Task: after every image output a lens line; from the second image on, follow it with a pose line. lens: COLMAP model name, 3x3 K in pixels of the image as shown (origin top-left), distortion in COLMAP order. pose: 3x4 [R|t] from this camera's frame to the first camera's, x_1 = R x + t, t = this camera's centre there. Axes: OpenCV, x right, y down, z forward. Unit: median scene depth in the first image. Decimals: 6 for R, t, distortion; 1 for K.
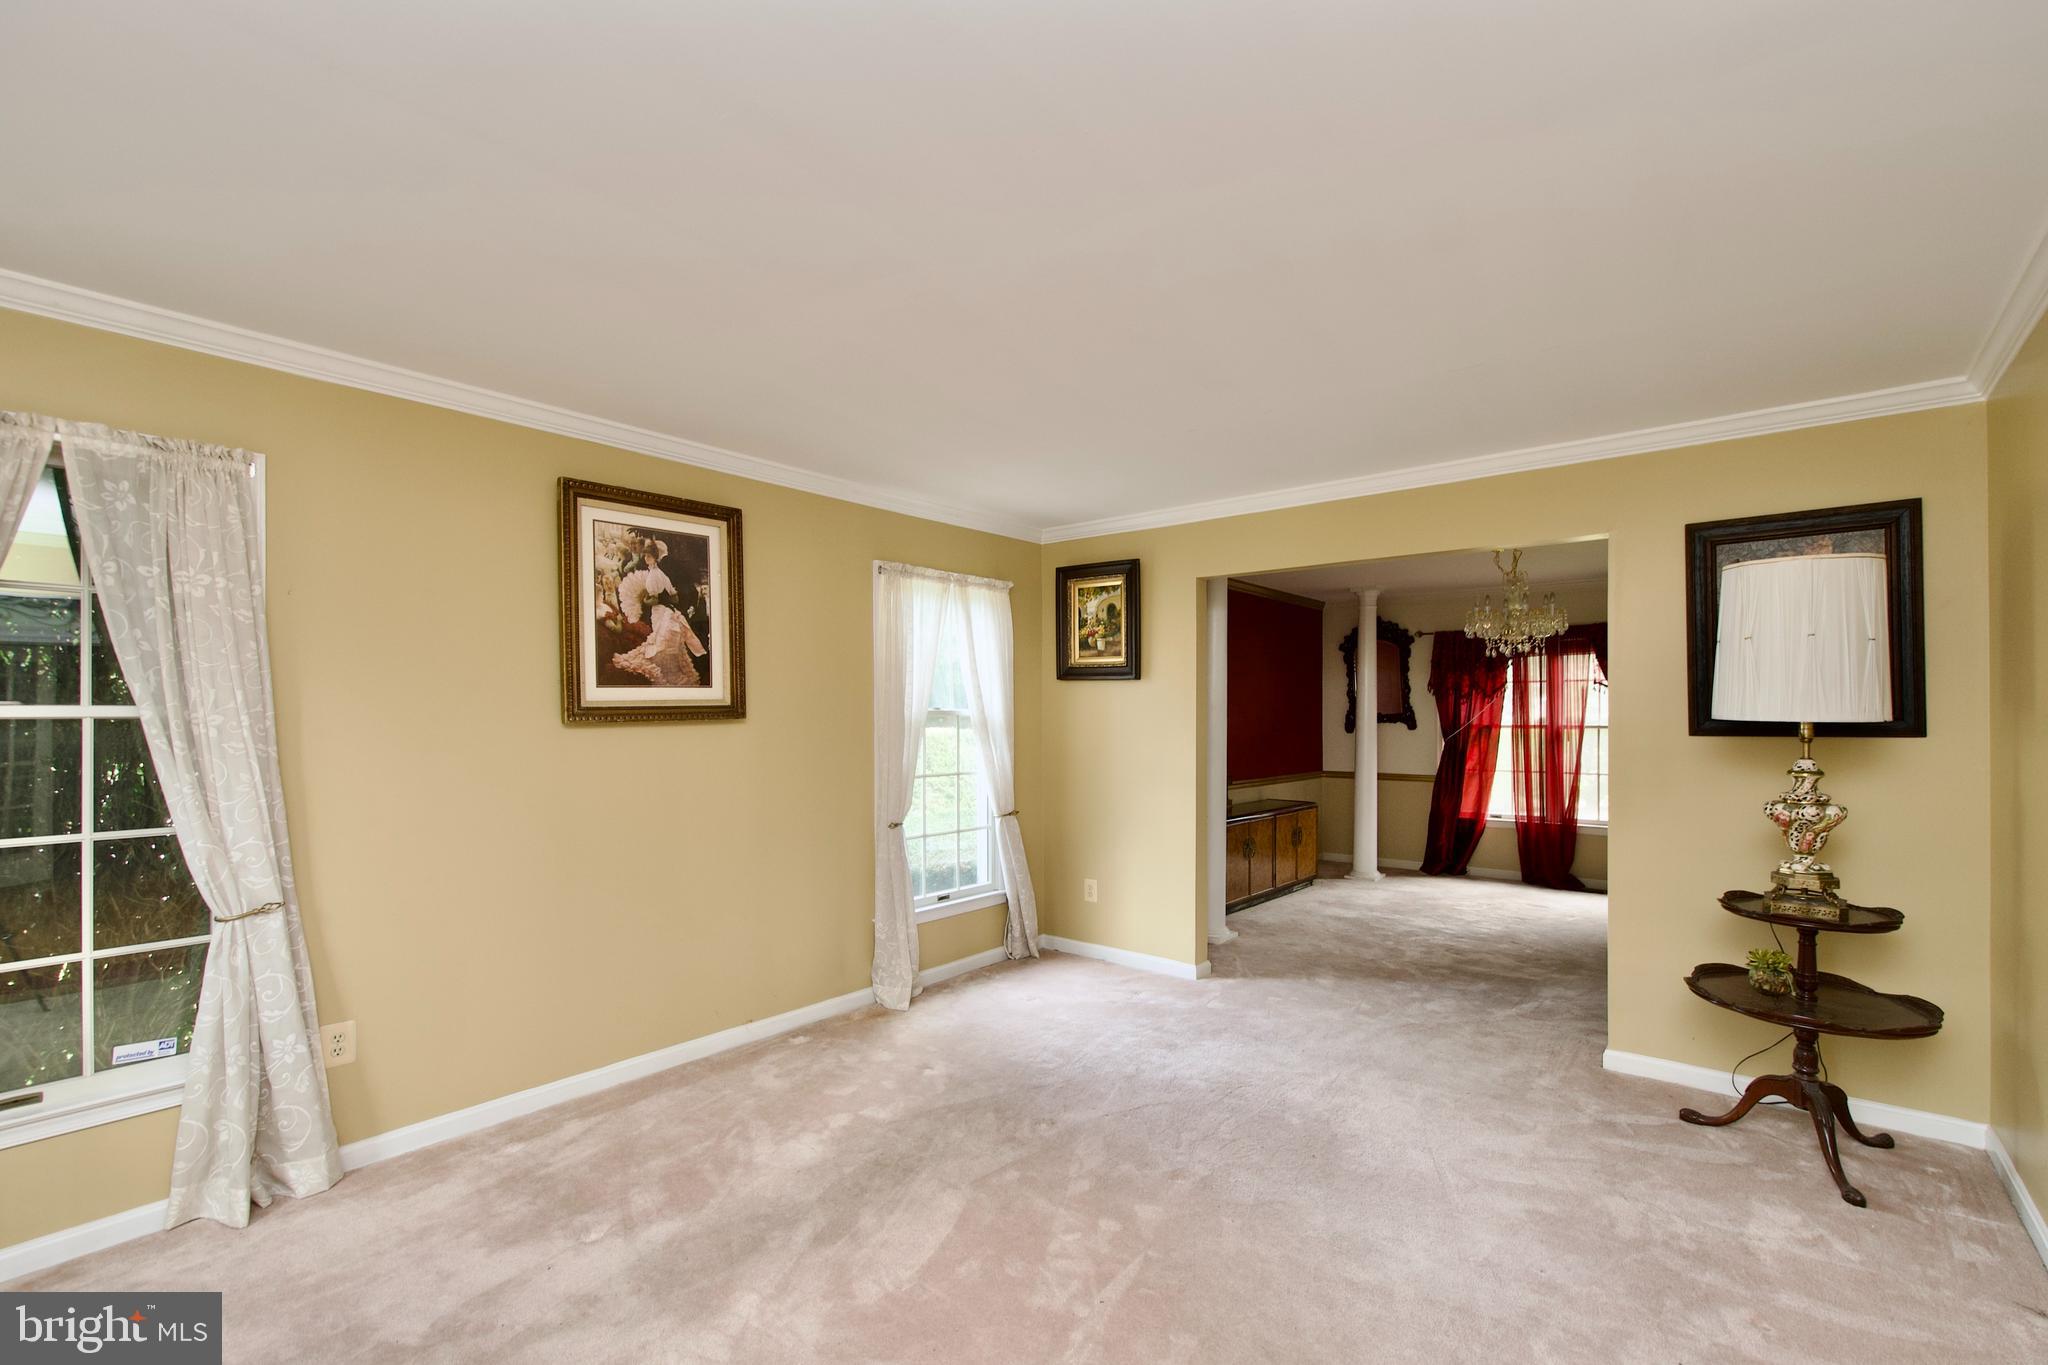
lens RADIAL K [[891.1, 0, 1037.1], [0, 891.1, 717.7], [0, 0, 1]] dist [0.014757, -0.007383]
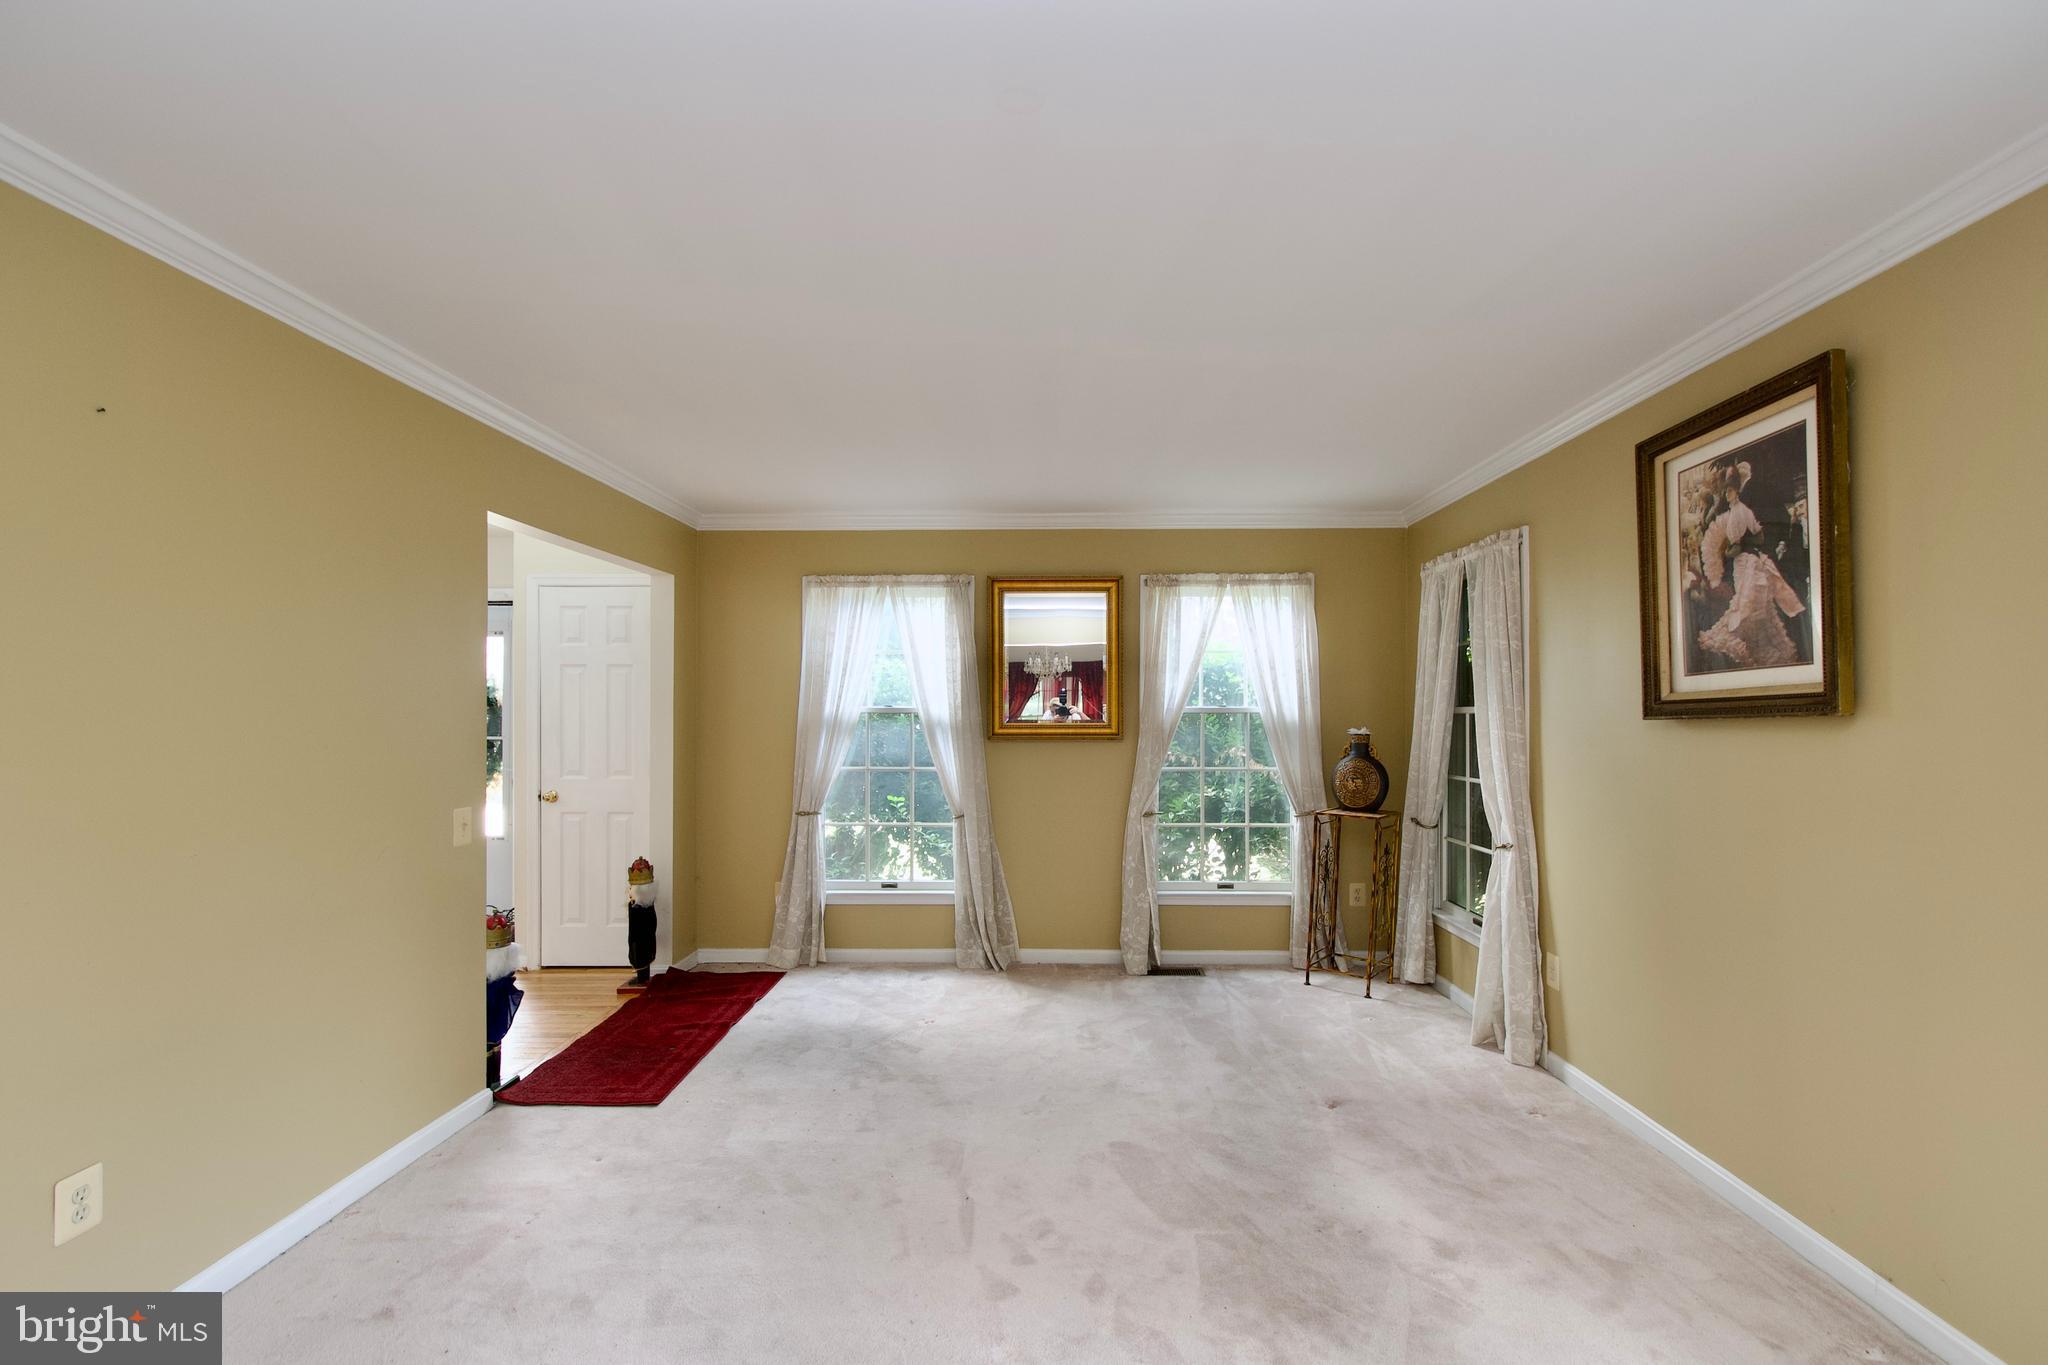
lens RADIAL K [[891.1, 0, 1037.1], [0, 891.1, 717.7], [0, 0, 1]] dist [0.014757, -0.007383]
pose [[-0.778652, 0.013570, -0.627309, 0.465500], [0.013643, 0.999896, 0.004695, -0.007588], [0.627307, -0.004903, -0.778756, 1.224383]]
